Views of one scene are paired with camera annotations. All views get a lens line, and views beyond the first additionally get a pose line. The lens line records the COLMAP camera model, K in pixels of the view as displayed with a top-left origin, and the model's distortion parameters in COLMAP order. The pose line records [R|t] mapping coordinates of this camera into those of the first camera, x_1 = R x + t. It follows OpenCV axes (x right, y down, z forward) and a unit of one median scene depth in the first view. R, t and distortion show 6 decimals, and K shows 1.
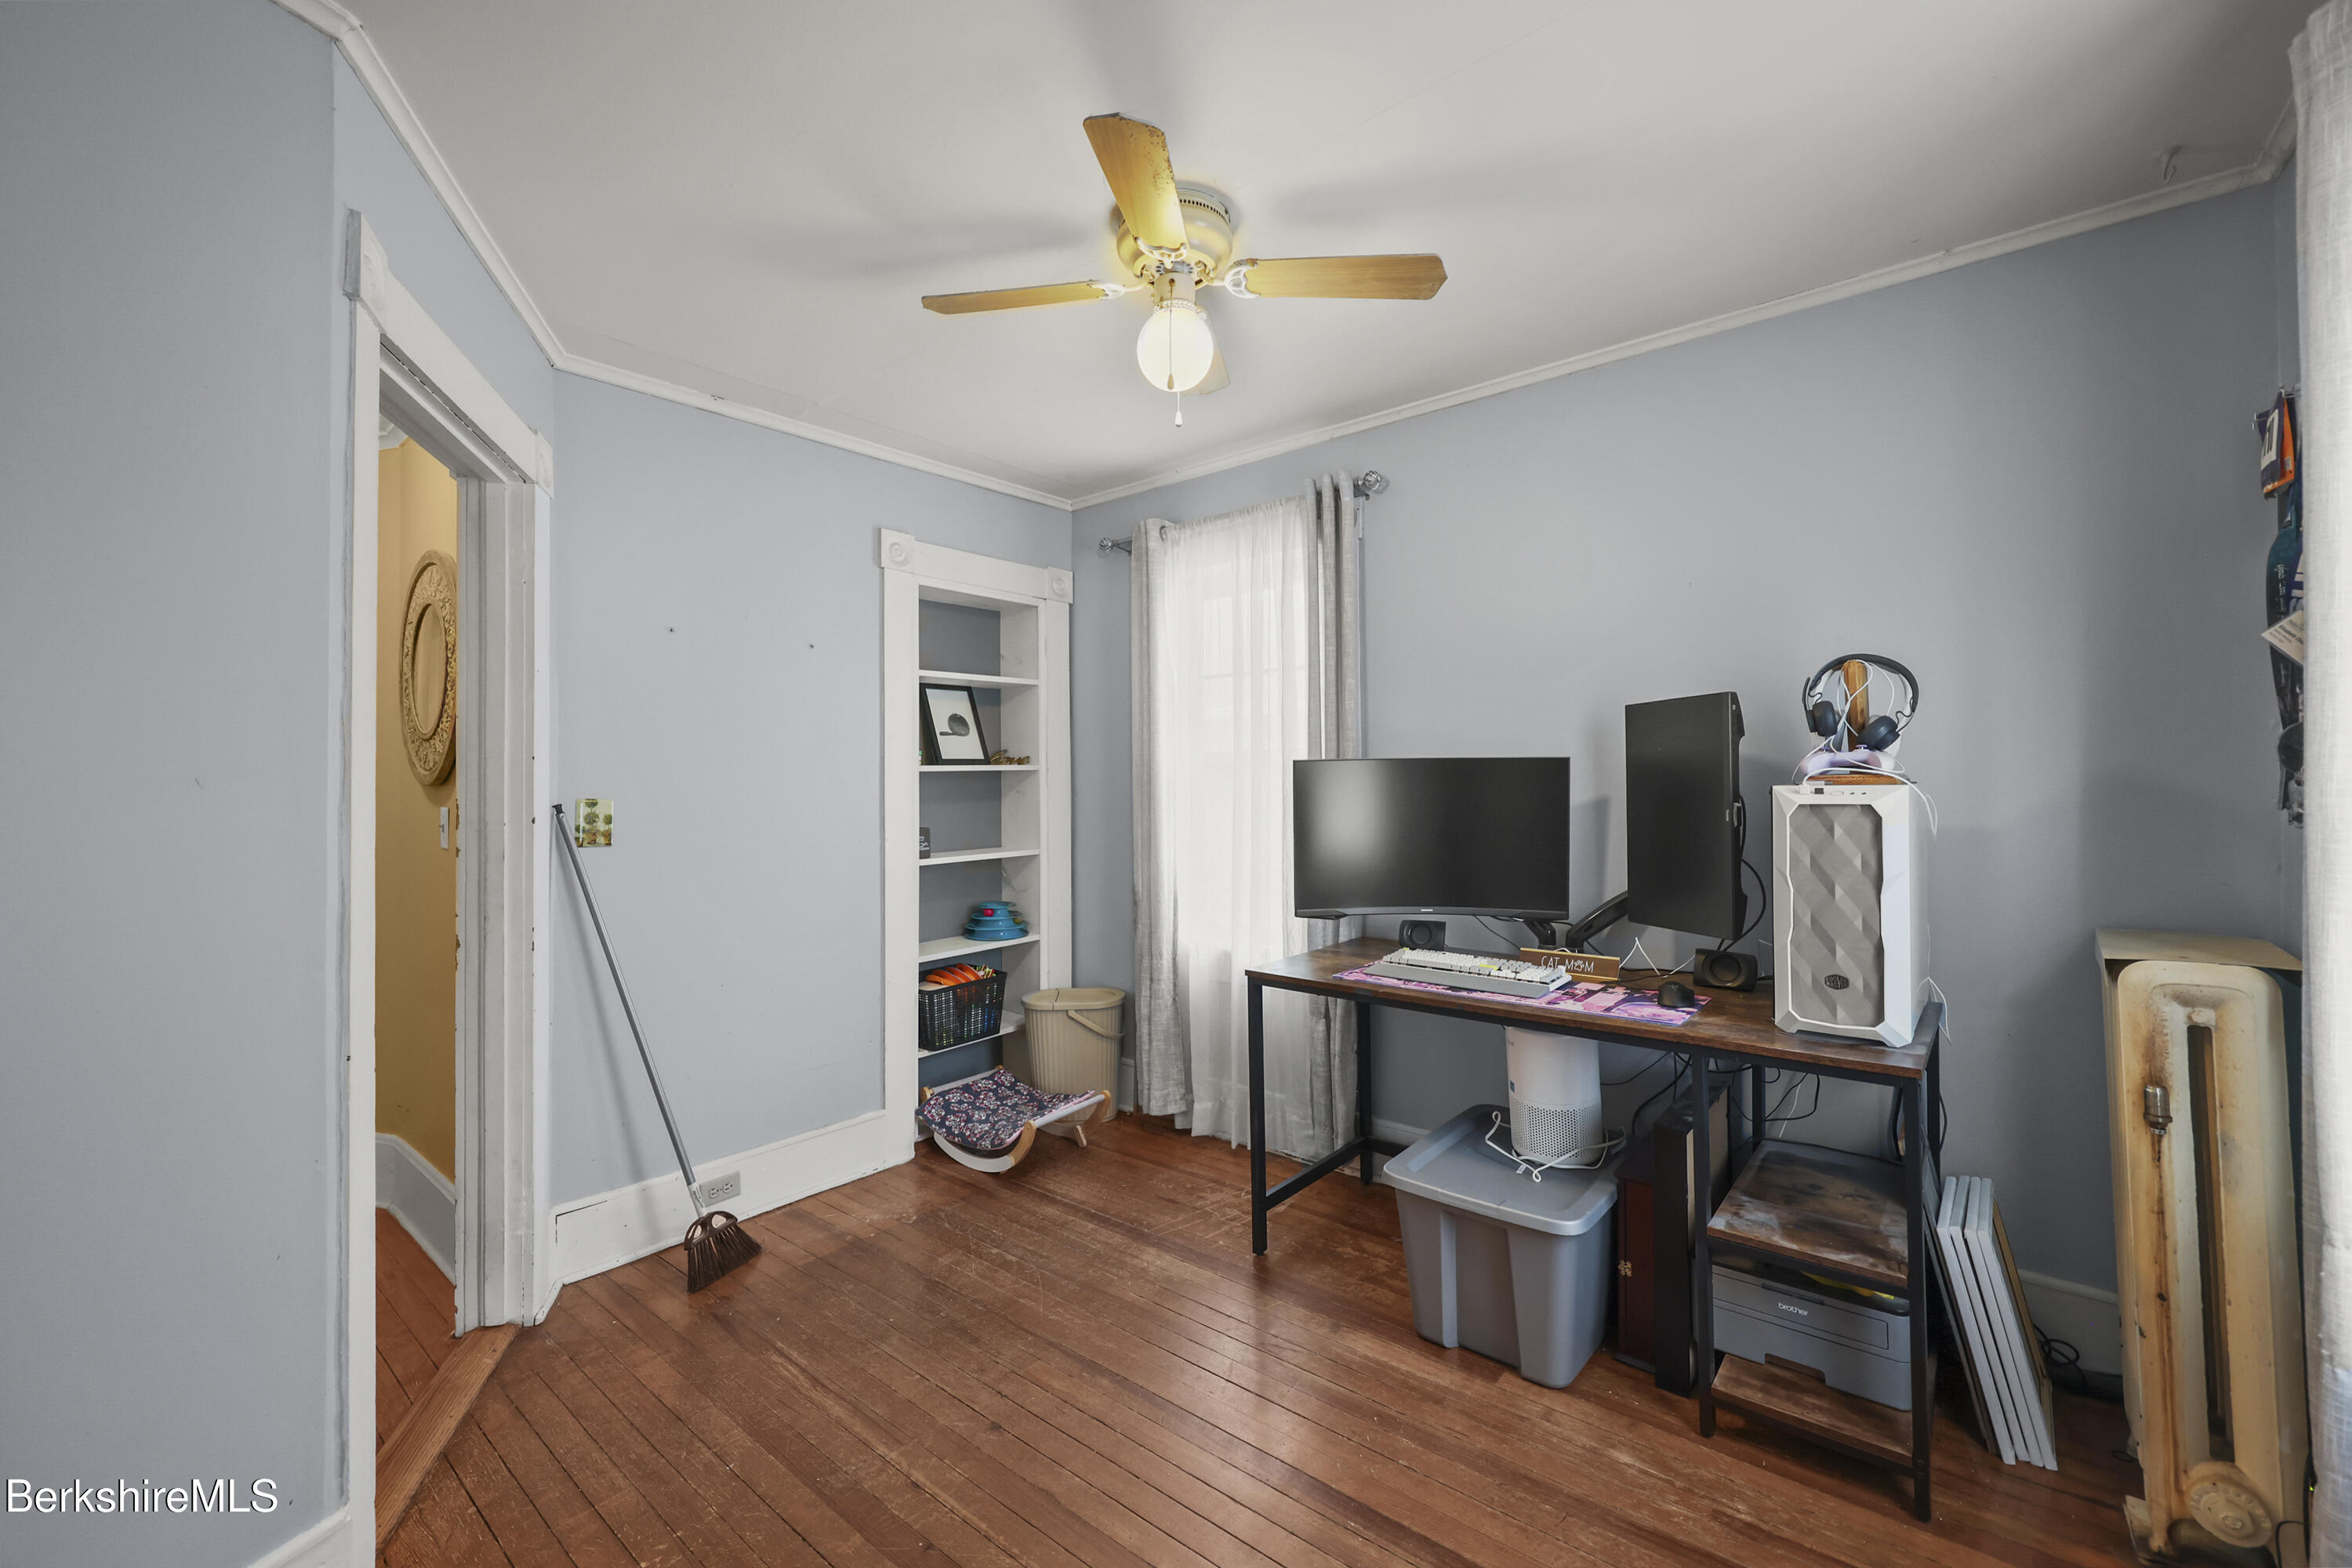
lens RADIAL K [[966.3, 0, 1176.2], [0, 966.3, 788.3], [0, 0, 1]] dist [0.008615, -0.000001]
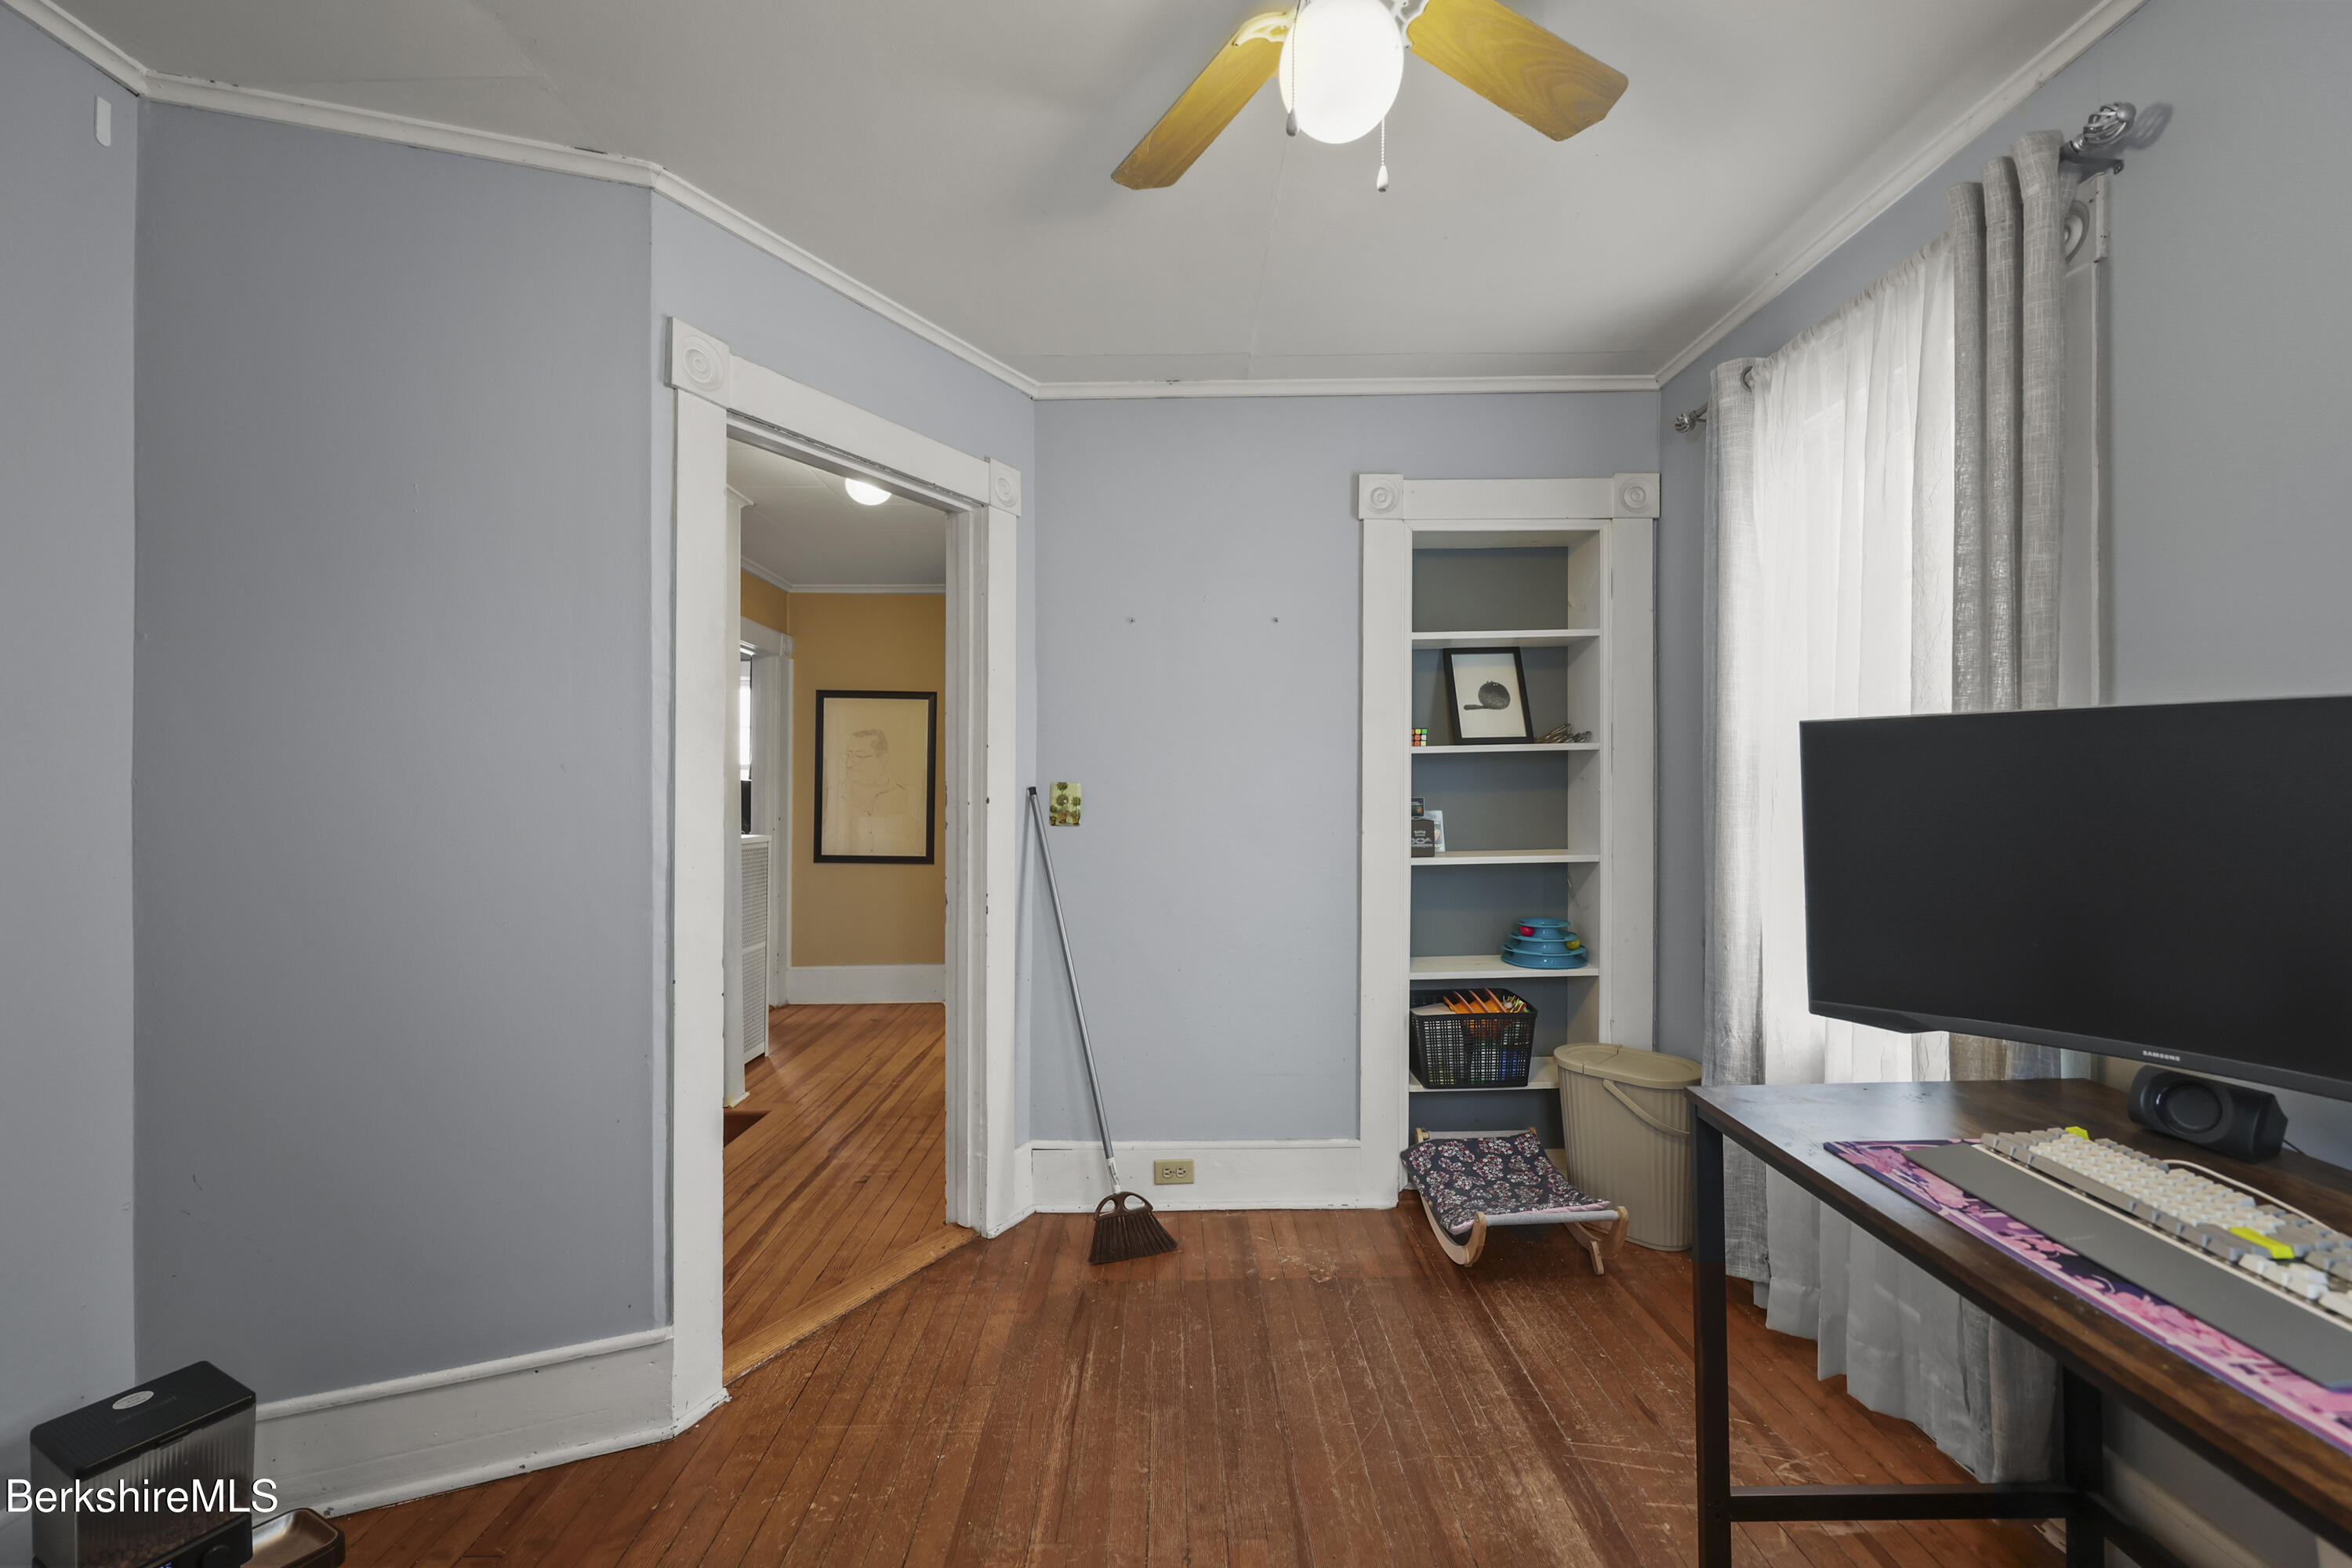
lens RADIAL K [[953.0, 0, 1176.0], [0, 953.0, 784.0], [0, 0, 1]] dist [0.000033, 0.000403]
pose [[0.645960, 0.009900, -0.763307, 0.239068], [-0.002071, 0.999935, 0.011216, 0.000333], [0.763368, -0.005664, 0.645939, 0.310112]]
